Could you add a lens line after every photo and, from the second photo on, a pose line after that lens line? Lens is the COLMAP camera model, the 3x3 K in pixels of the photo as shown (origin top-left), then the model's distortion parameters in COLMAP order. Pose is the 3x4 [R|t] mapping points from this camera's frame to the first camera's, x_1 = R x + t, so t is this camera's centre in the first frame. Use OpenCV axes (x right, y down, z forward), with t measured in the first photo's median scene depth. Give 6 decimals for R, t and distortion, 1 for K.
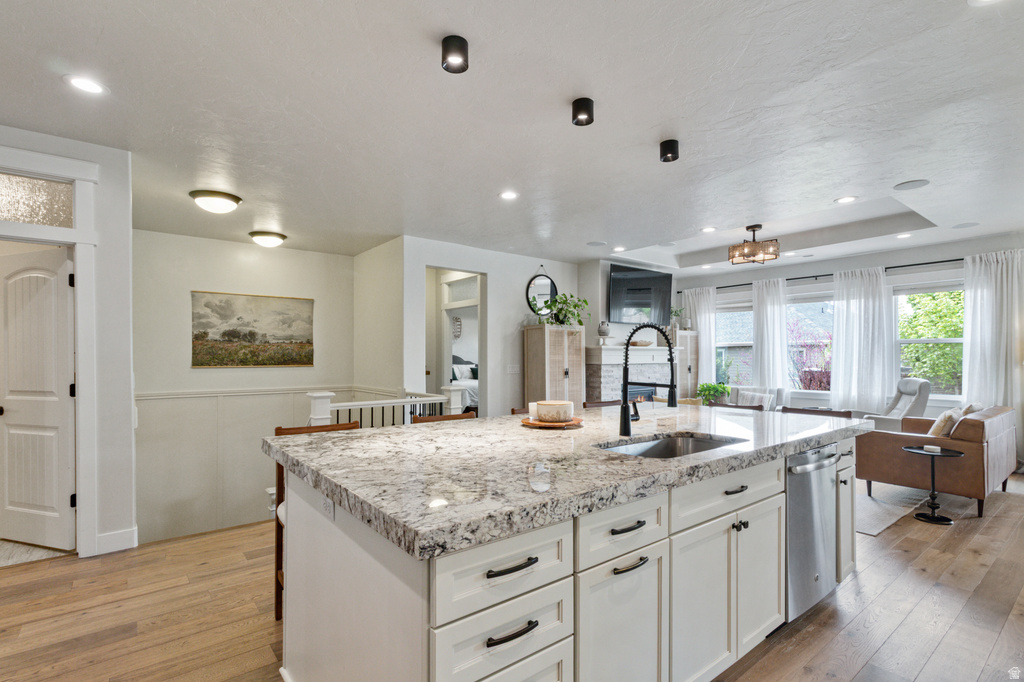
lens RADIAL K [[484.9, 0, 513.1], [0, 484.9, 363.9], [0, 0, 1]] dist [-0.001044, -0.000274]
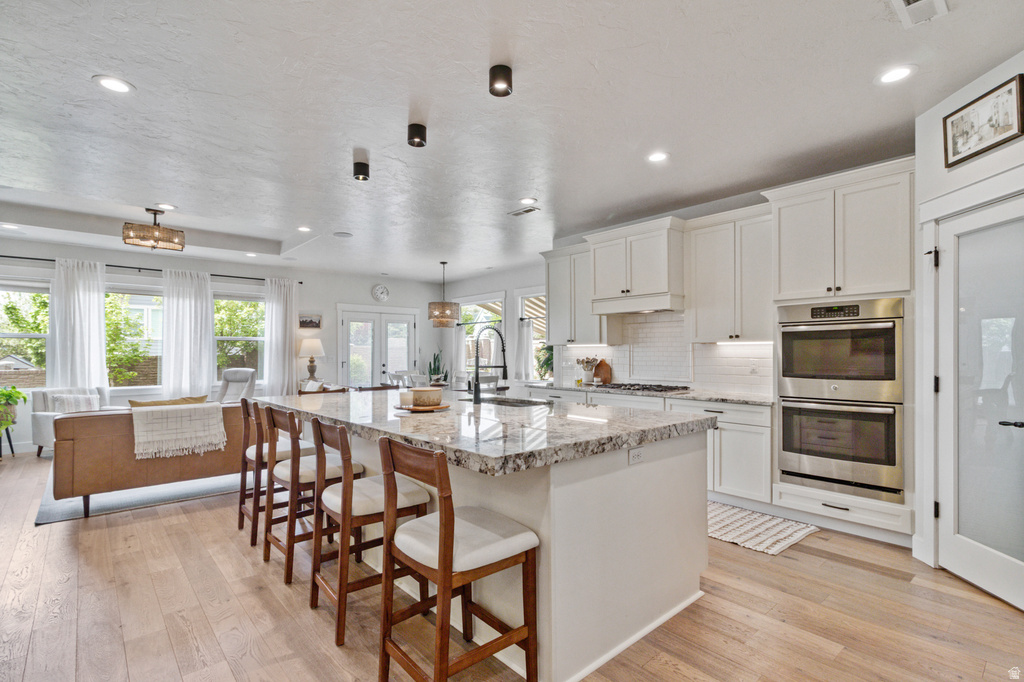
lens RADIAL K [[484.9, 0, 510.5], [0, 484.9, 348.8], [0, 0, 1]] dist [-0.001044, -0.000274]
pose [[-0.054869, 0.006864, 0.998470, -0.427267], [0.016658, 0.999843, -0.005958, -0.001602], [-0.998355, 0.016306, -0.054975, 0.349160]]
